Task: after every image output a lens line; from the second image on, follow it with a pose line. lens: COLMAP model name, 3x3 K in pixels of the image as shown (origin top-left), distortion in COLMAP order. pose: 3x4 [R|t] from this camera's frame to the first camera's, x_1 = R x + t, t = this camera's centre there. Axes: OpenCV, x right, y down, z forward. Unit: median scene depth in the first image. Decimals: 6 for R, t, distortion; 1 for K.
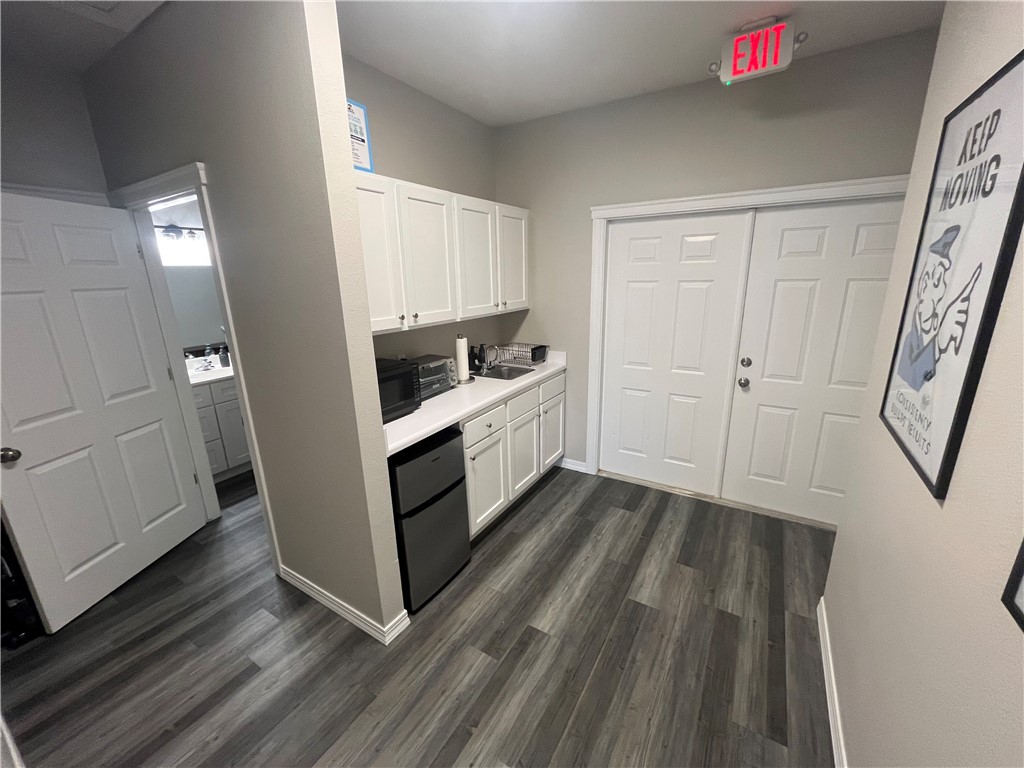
lens RADIAL K [[412.7, 0, 508.3], [0, 412.7, 384.7], [0, 0, 1]] dist [-0.000220, -0.000470]
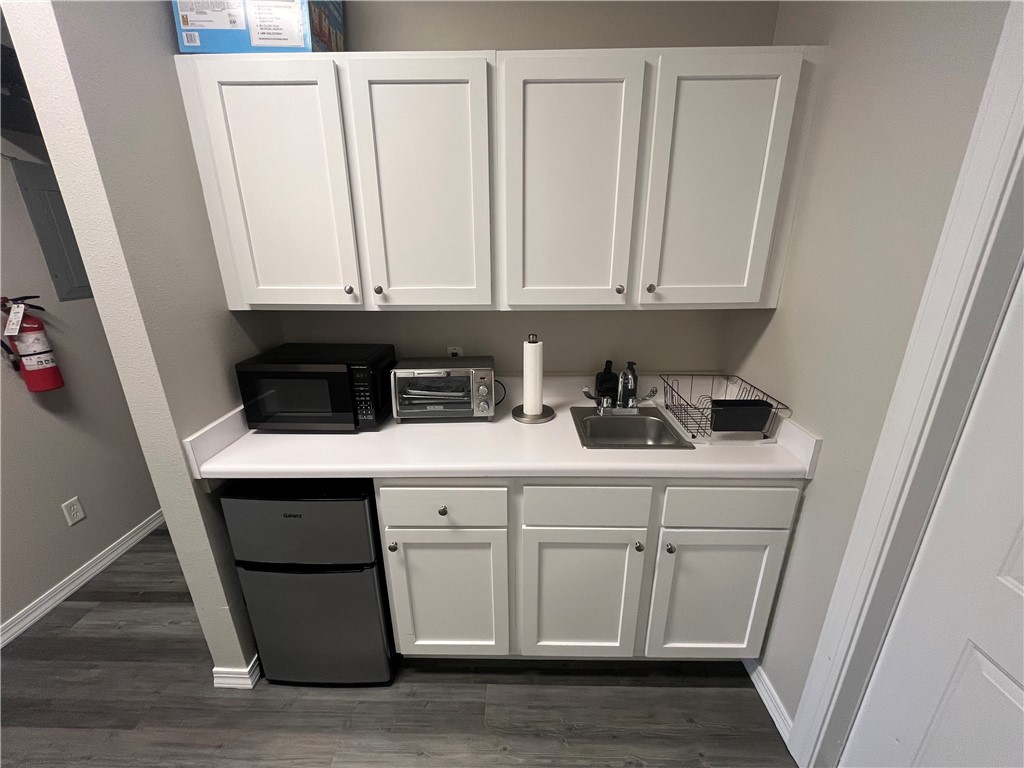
lens RADIAL K [[412.7, 0, 511.4], [0, 412.7, 384.0], [0, 0, 1]] dist [-0.000220, -0.000470]
pose [[0.511845, 0.288411, -0.809218, 0.337899], [-0.230888, 0.953487, 0.193789, -0.159564], [0.827469, 0.087649, 0.554628, 0.672106]]
